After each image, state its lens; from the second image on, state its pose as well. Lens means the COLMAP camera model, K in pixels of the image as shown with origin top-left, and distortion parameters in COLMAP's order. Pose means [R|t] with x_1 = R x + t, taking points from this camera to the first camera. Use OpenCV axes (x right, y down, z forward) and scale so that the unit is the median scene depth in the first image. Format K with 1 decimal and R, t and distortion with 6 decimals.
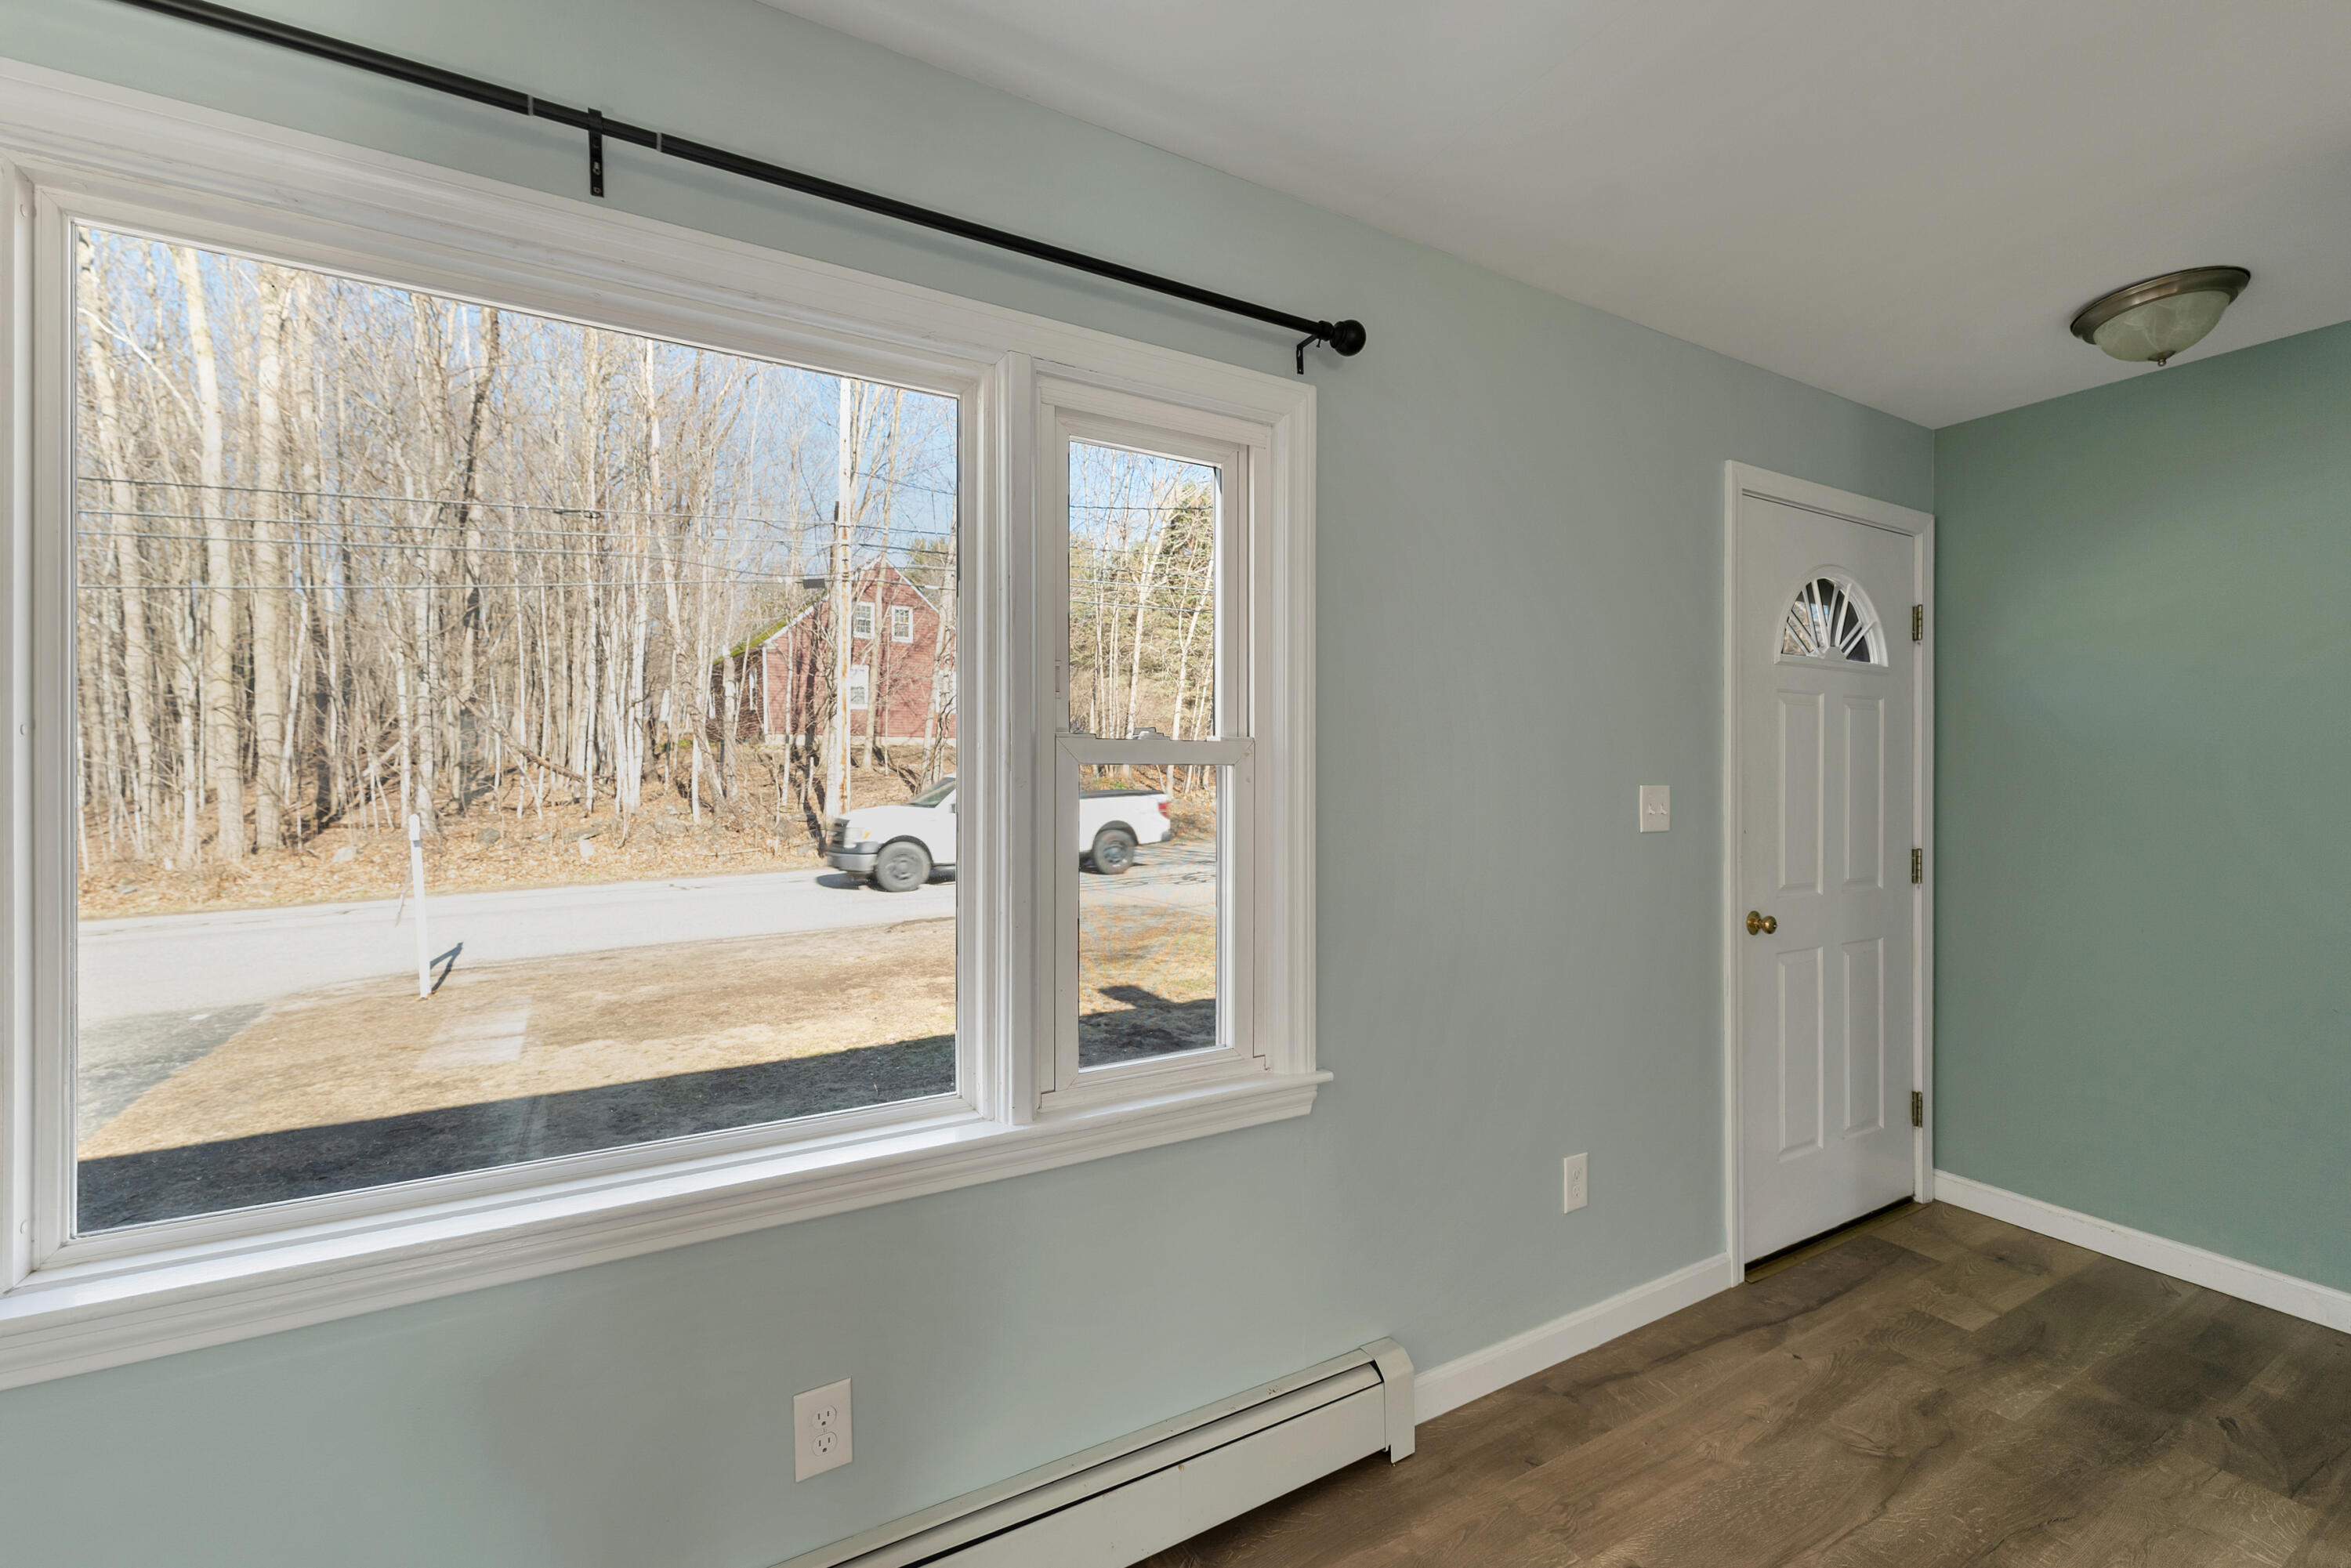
lens RADIAL K [[959.0, 0, 1175.5], [0, 959.0, 784.0], [0, 0, 1]] dist [-0.000501, -0.000017]
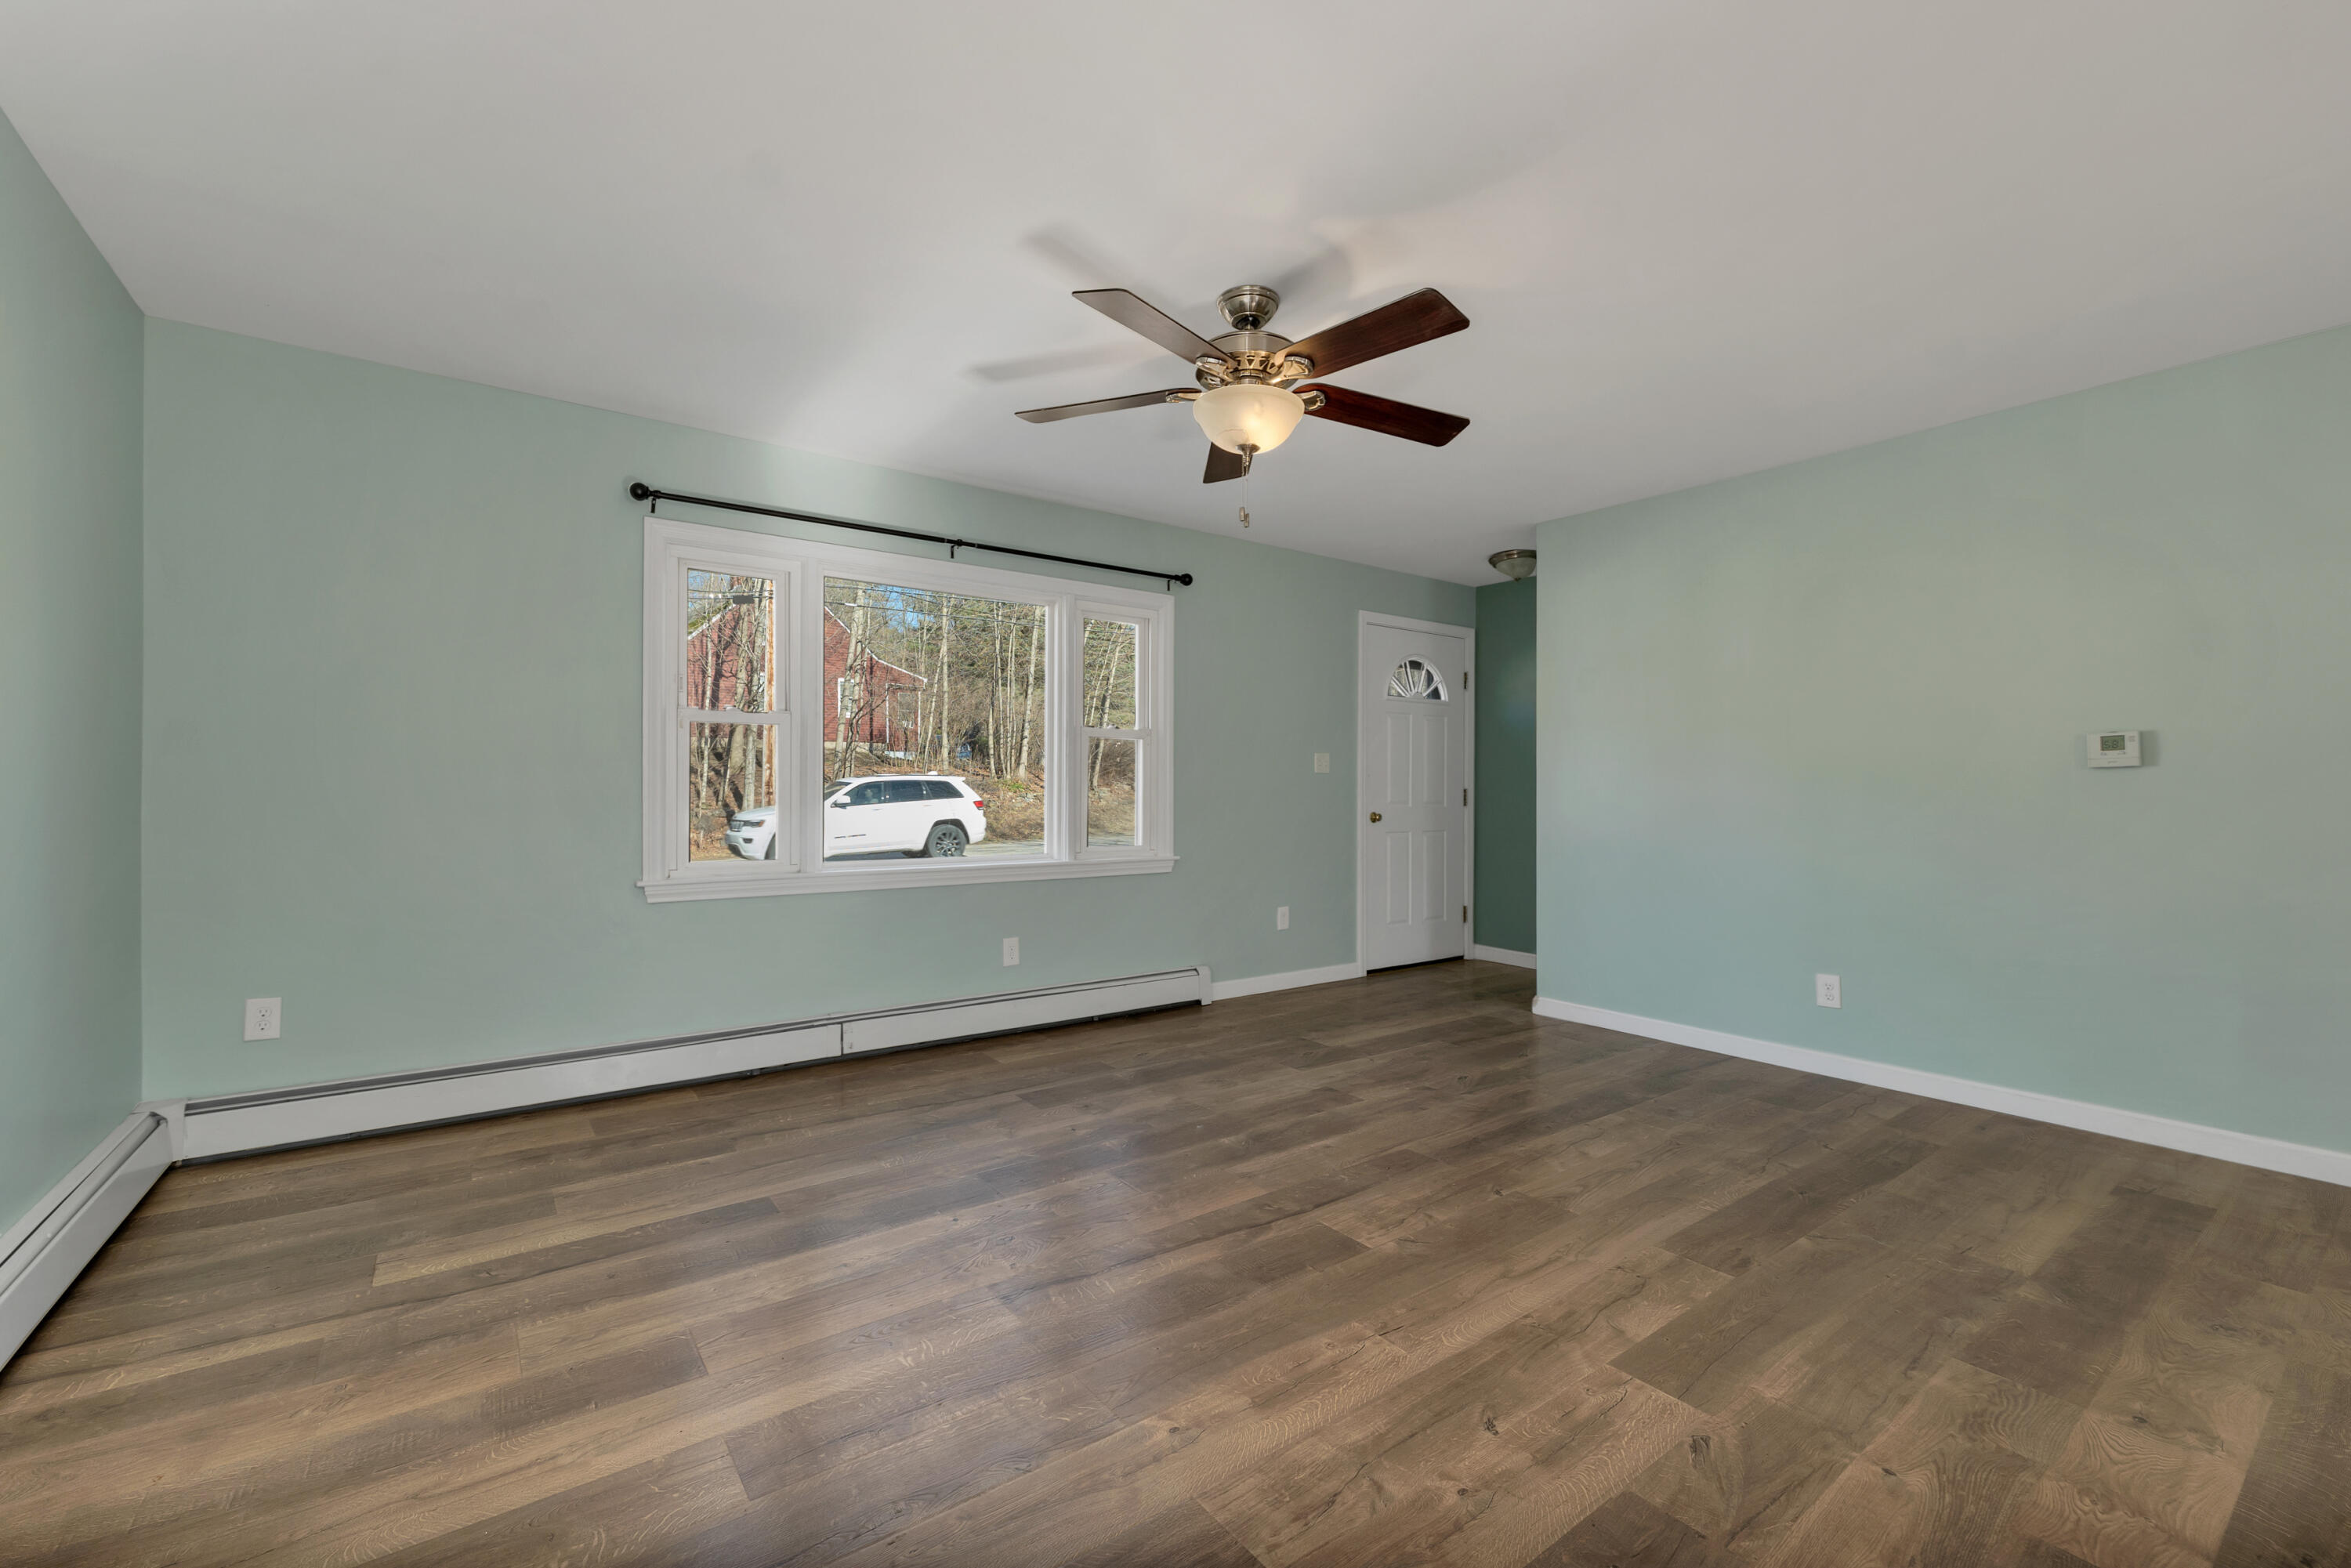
lens RADIAL K [[966.5, 0, 1175.5], [0, 966.5, 784.0], [0, 0, 1]] dist [0.000060, -0.000002]
pose [[0.992766, 0.003093, 0.120027, -0.105475], [-0.001958, 0.999952, -0.009569, 0.080485], [-0.120050, 0.009265, 0.992725, -1.030822]]
